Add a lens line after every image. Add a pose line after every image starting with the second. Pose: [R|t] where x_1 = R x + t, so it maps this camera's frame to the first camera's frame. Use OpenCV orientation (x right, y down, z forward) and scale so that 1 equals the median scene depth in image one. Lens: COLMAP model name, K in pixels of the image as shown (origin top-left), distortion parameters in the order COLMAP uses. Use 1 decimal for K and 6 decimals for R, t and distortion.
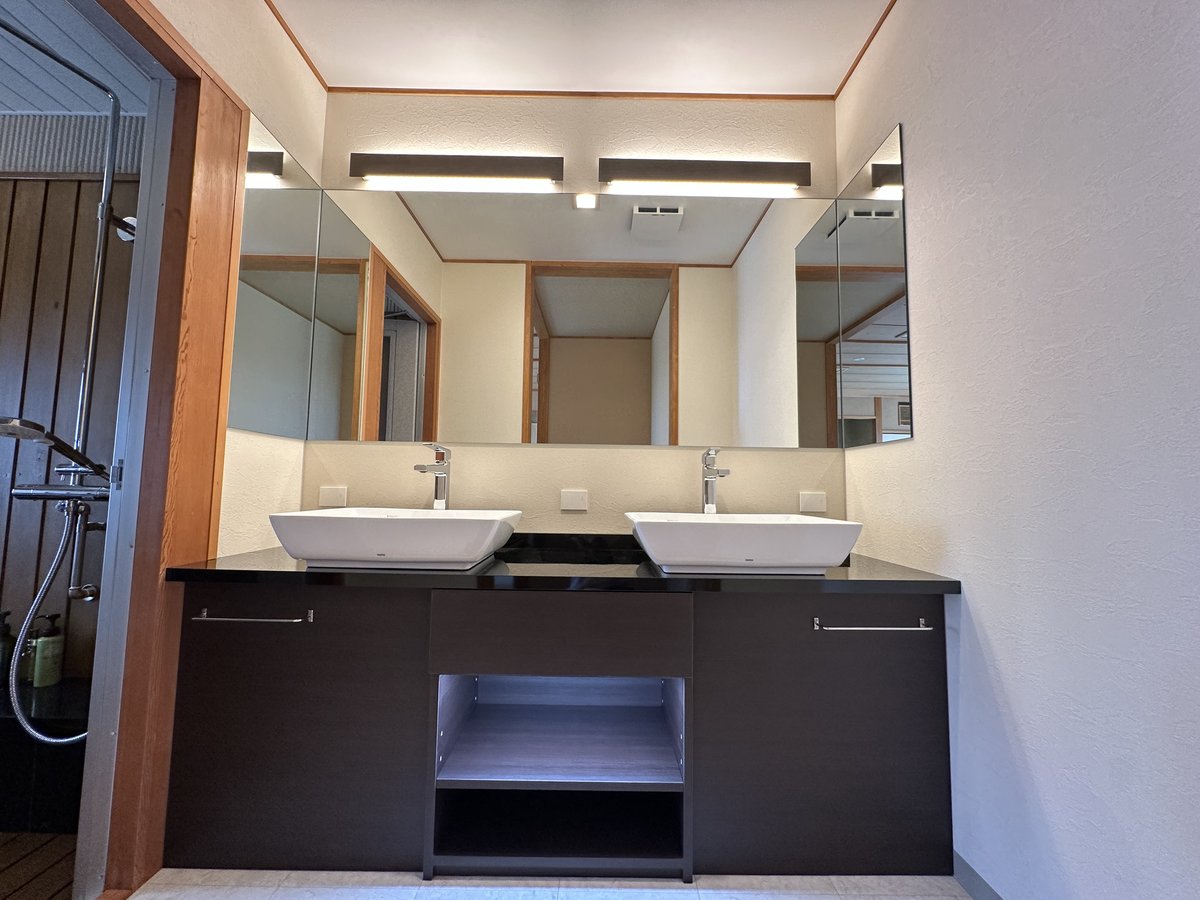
lens RADIAL K [[475.8, 0, 601.1], [0, 475.8, 451.4], [0, 0, 1]] dist [-0.002939, -0.000396]
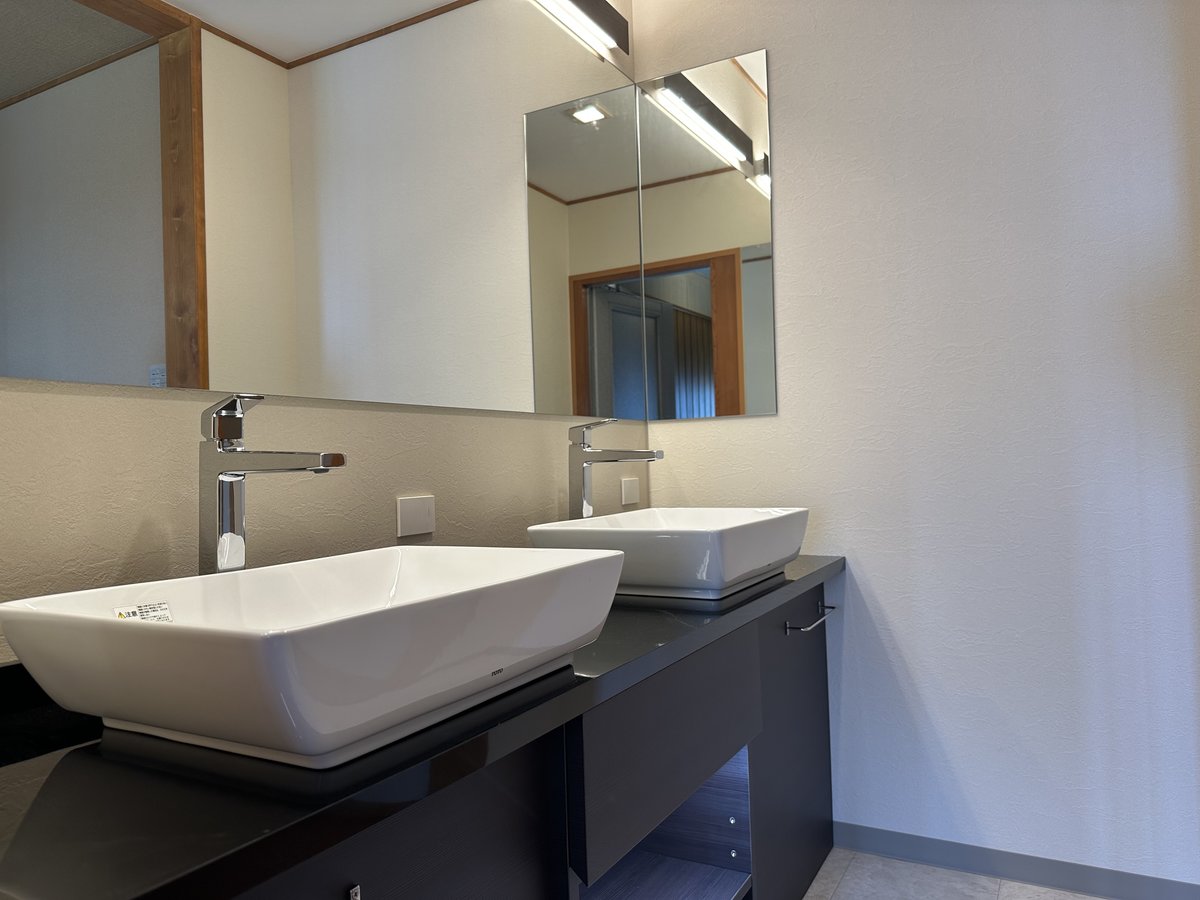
lens RADIAL K [[839.0, 0, 600.0], [0, 839.0, 450.0], [0, 0, 1]] dist [0.106920, -0.166009]
pose [[0.489912, -0.017242, 0.871601, -0.810738], [-0.027452, 0.999003, 0.035193, -0.004969], [-0.871339, -0.041169, 0.488951, 0.433348]]
